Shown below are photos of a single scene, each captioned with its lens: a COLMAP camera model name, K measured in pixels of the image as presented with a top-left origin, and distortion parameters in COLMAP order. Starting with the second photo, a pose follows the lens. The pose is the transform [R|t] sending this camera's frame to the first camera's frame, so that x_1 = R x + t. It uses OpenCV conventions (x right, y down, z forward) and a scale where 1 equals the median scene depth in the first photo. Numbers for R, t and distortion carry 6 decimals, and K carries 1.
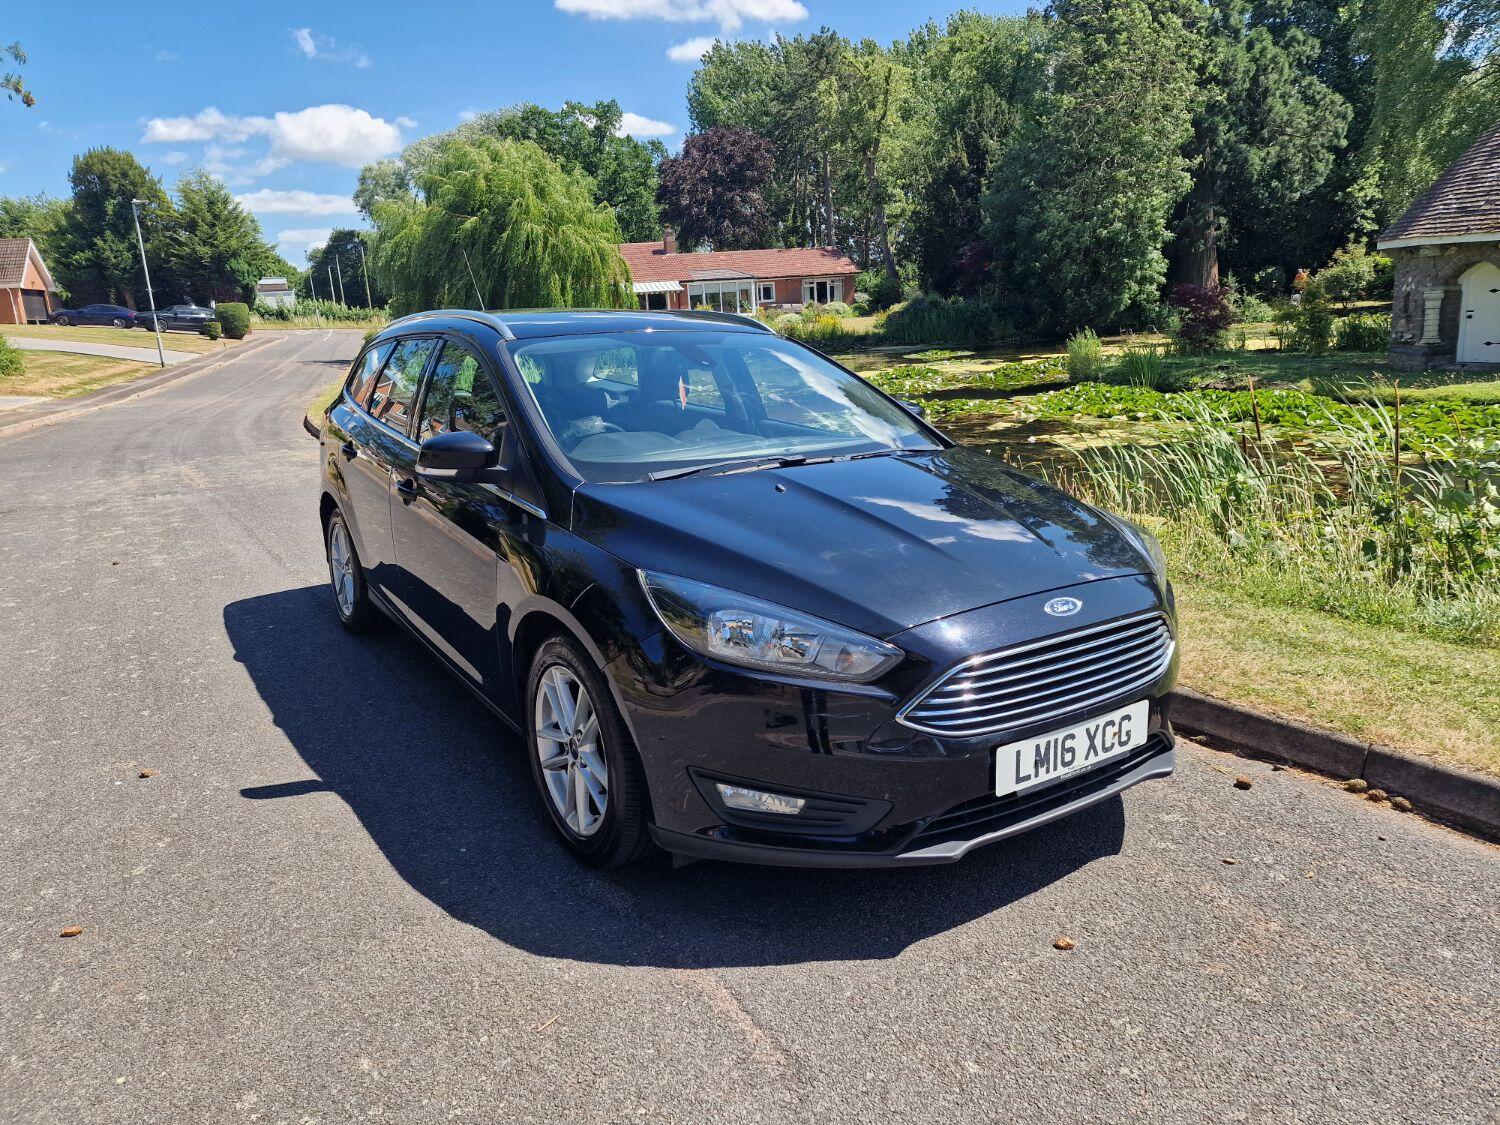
lens RADIAL K [[1001.5, 0, 738.8], [0, 1001.5, 548.9], [0, 0, 1]] dist [0.068267, -0.060220]
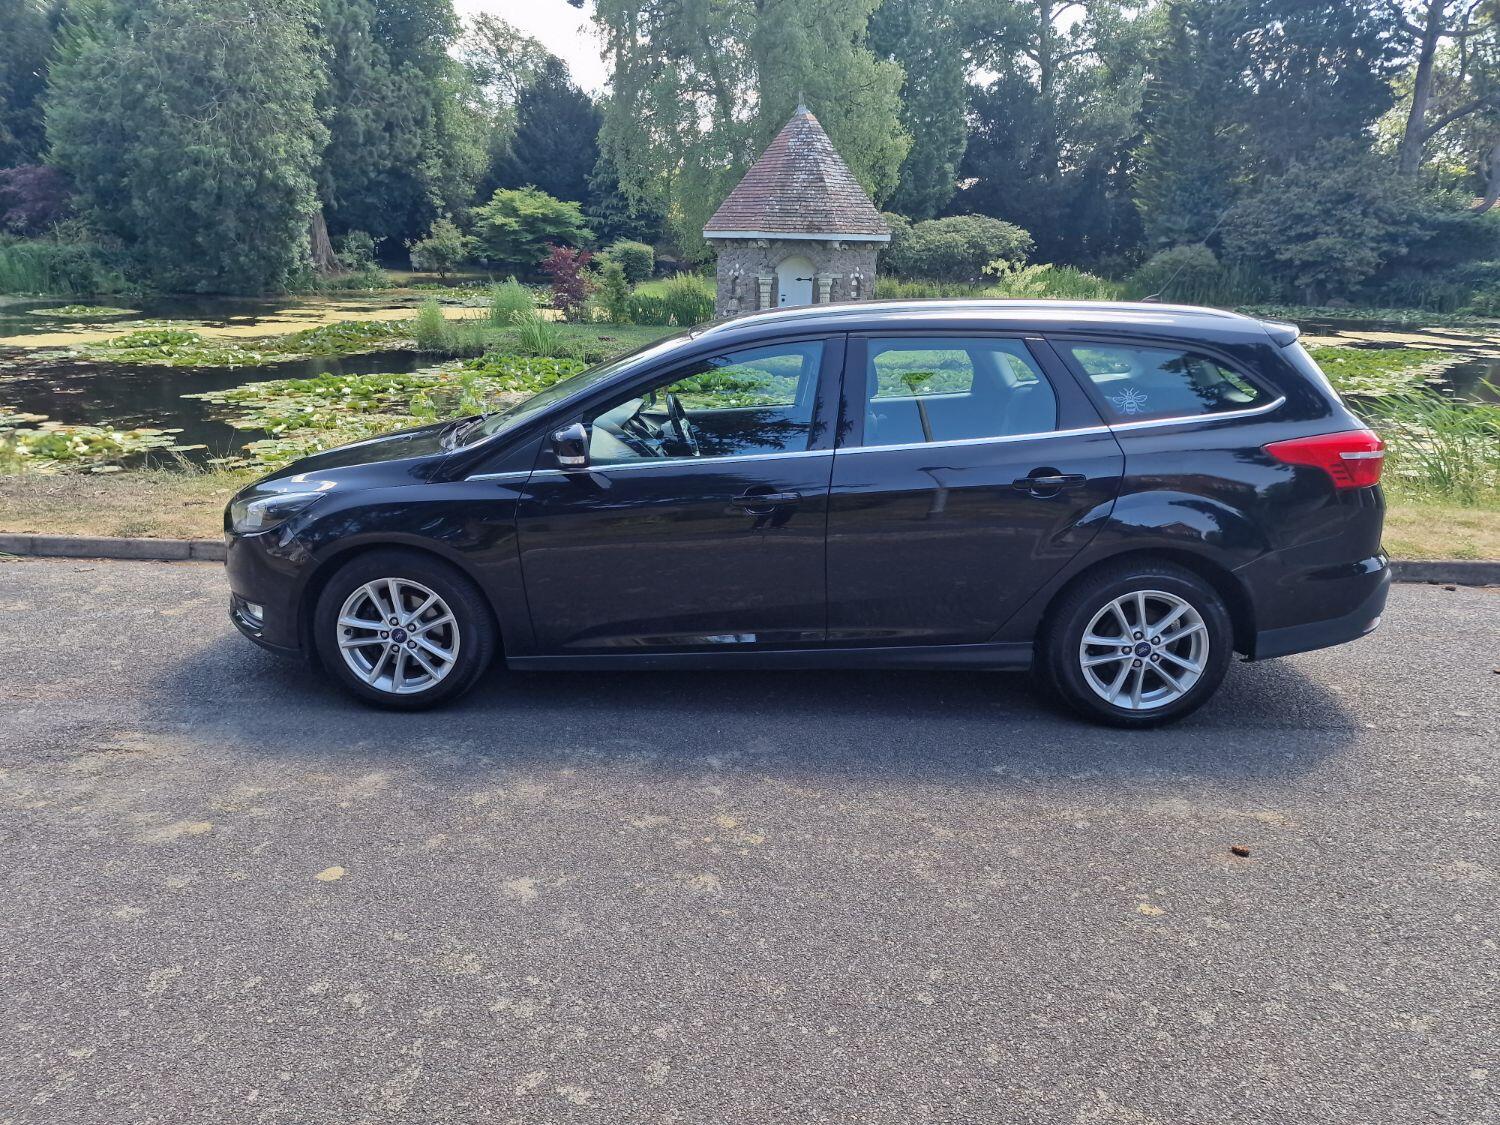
lens RADIAL K [[1002.8, 0, 739.4], [0, 1002.8, 571.6], [0, 0, 1]] dist [0.069334, -0.062047]
pose [[0.577024, -0.184505, 0.795613, -0.150151], [0.138263, 0.982156, 0.127488, -0.026135], [-0.804939, 0.036441, 0.592238, 0.131270]]
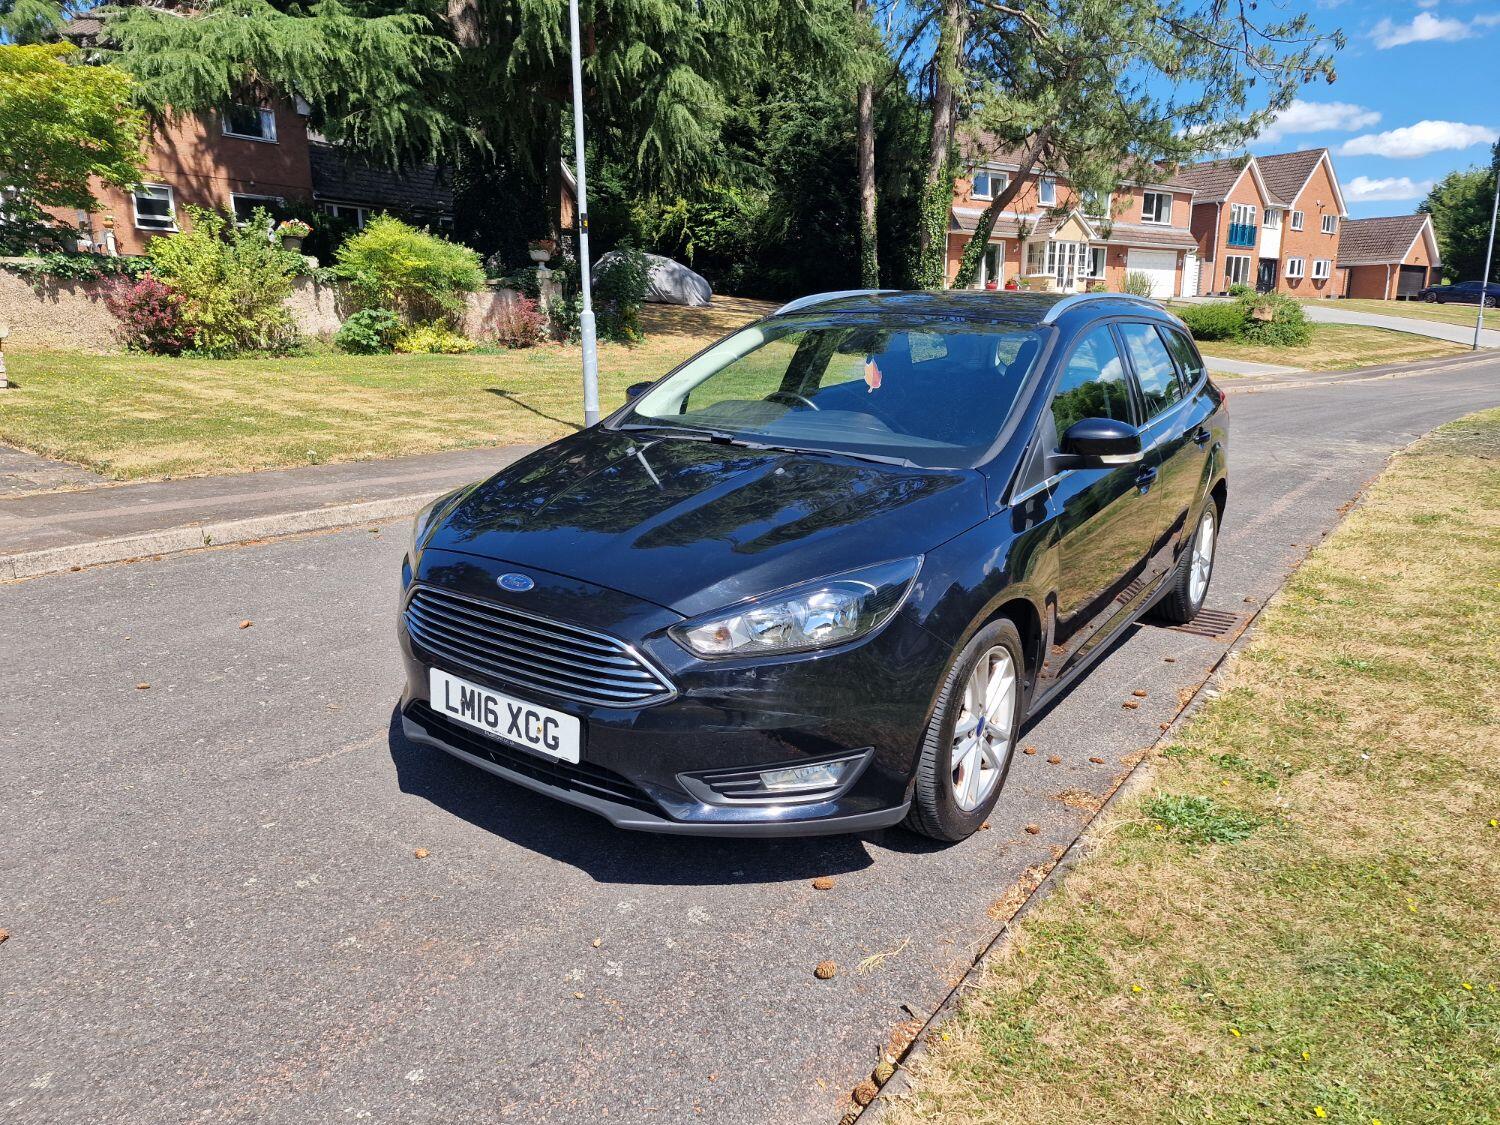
lens RADIAL K [[1011.5, 0, 735.3], [0, 1011.5, 555.6], [0, 0, 1]] dist [0.057287, -0.048268]
pose [[0.357981, 0.252725, -0.898877, 0.065142], [-0.228480, 0.957118, 0.178107, -0.010071], [0.905343, 0.141616, 0.400373, 0.038068]]
